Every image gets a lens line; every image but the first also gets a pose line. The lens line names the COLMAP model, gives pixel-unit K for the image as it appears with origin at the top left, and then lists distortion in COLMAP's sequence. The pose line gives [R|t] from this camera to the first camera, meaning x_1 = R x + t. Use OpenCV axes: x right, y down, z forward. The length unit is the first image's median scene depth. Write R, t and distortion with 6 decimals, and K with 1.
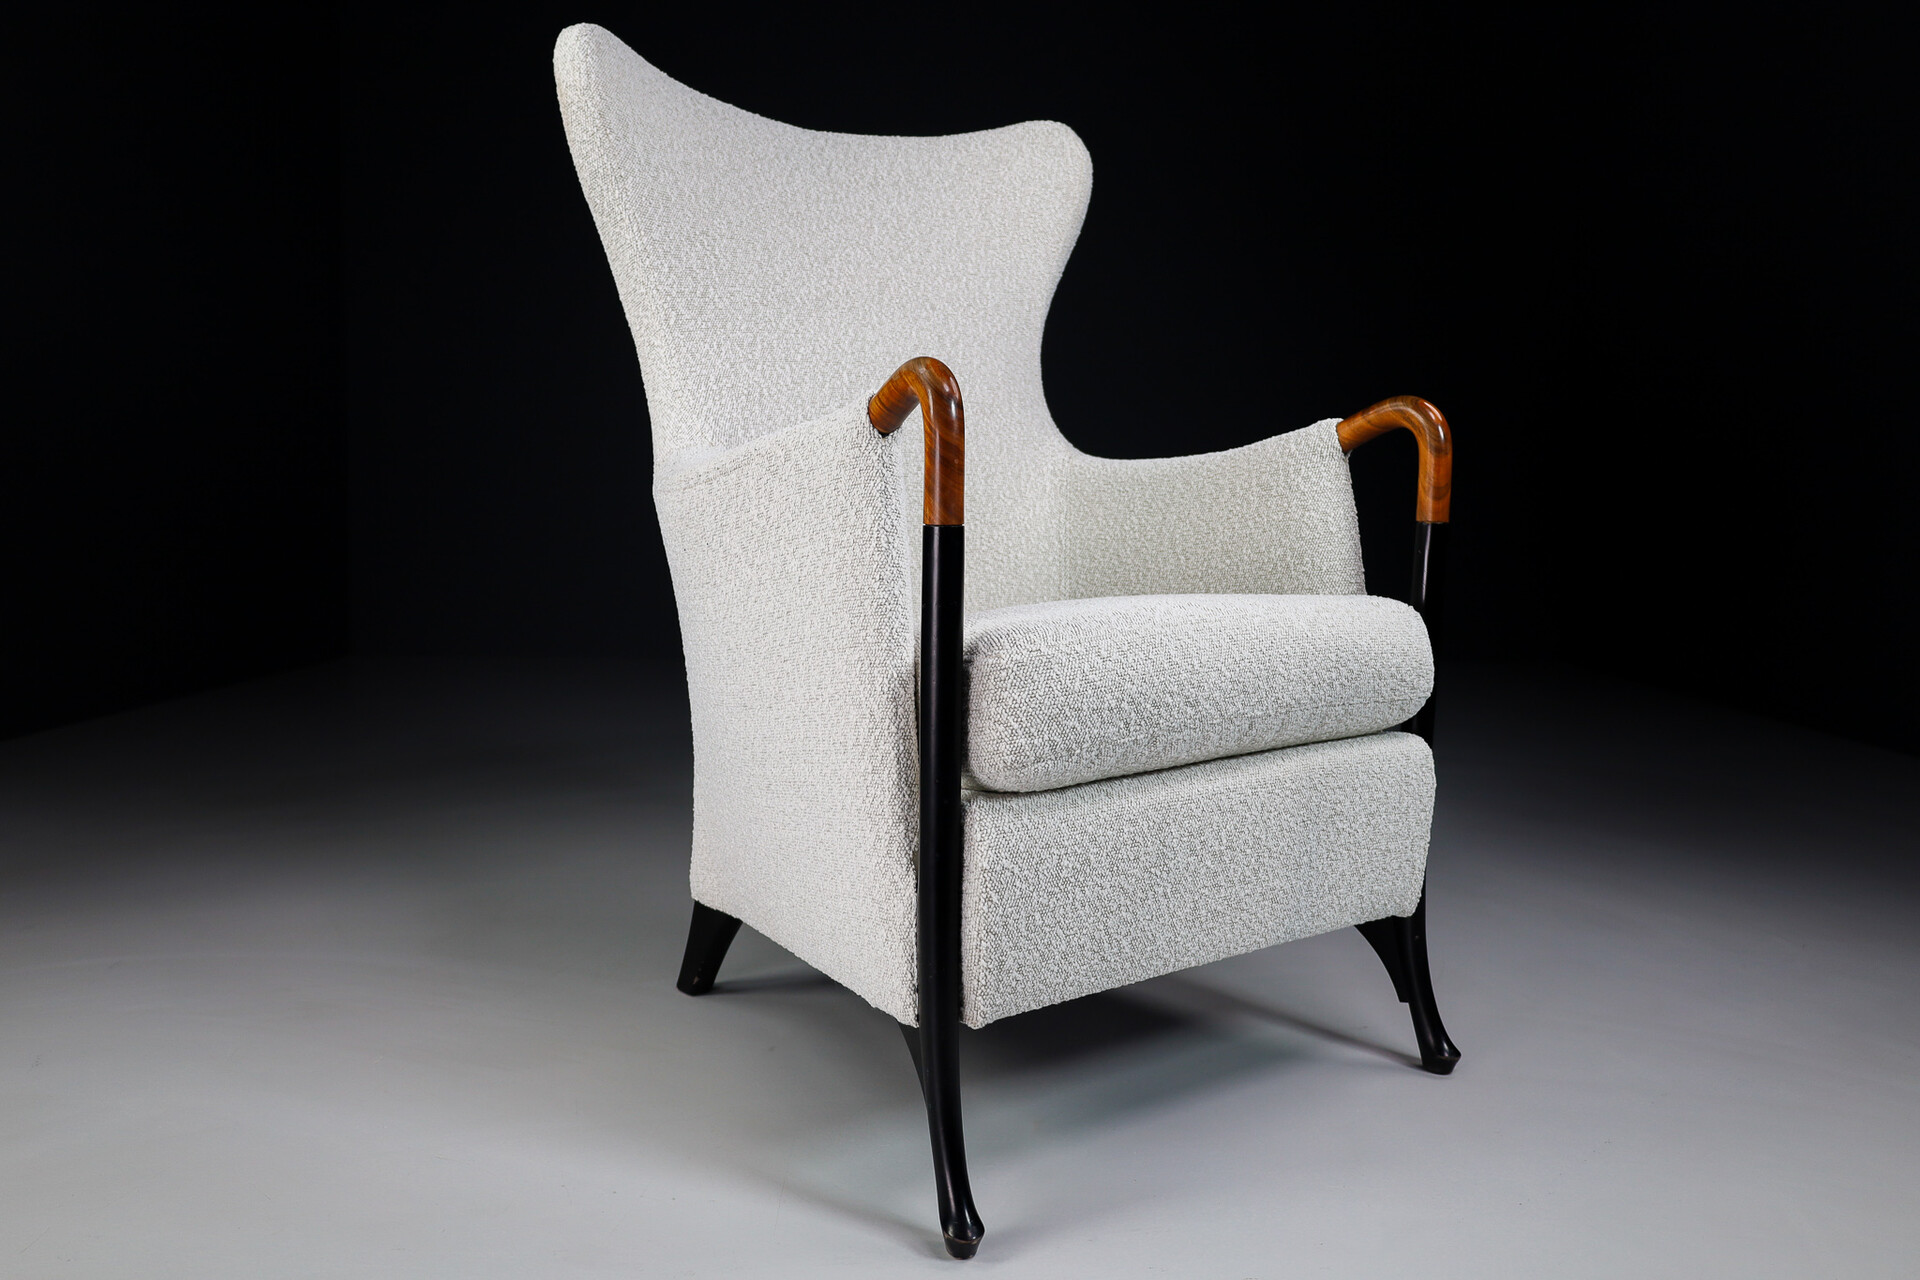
lens RADIAL K [[1250.6, 0, 1043.1], [0, 1250.6, 702.3], [0, 0, 1]] dist [-0.043452, -0.001718]
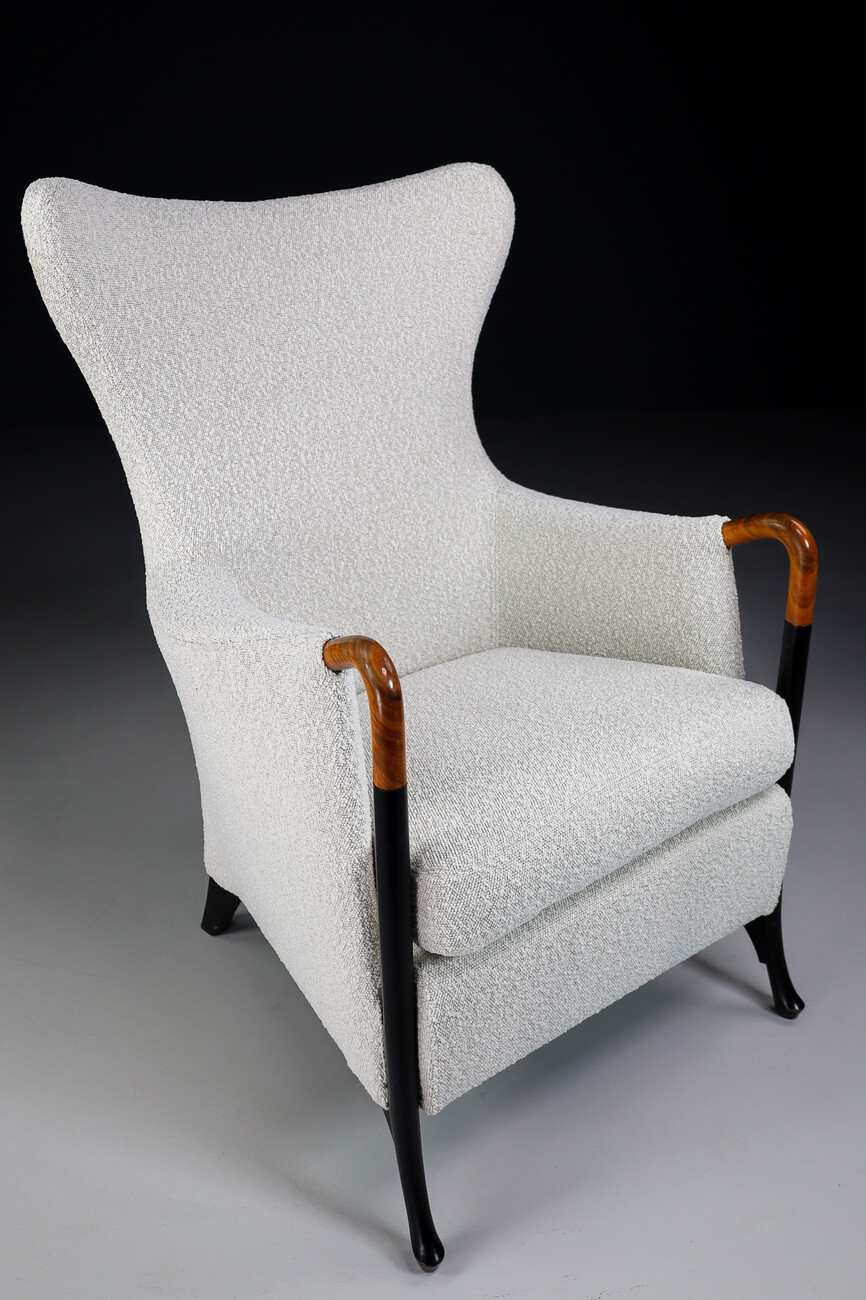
lens RADIAL K [[1035.1, 0, 504.9], [0, 1035.1, 562.8], [0, 0, 1]] dist [-0.051587, -0.011254]
pose [[0.999681, -0.022200, 0.012006, 0.017378], [0.019456, 0.980867, 0.193703, -0.380324], [-0.016077, -0.193408, 0.980987, 0.035661]]
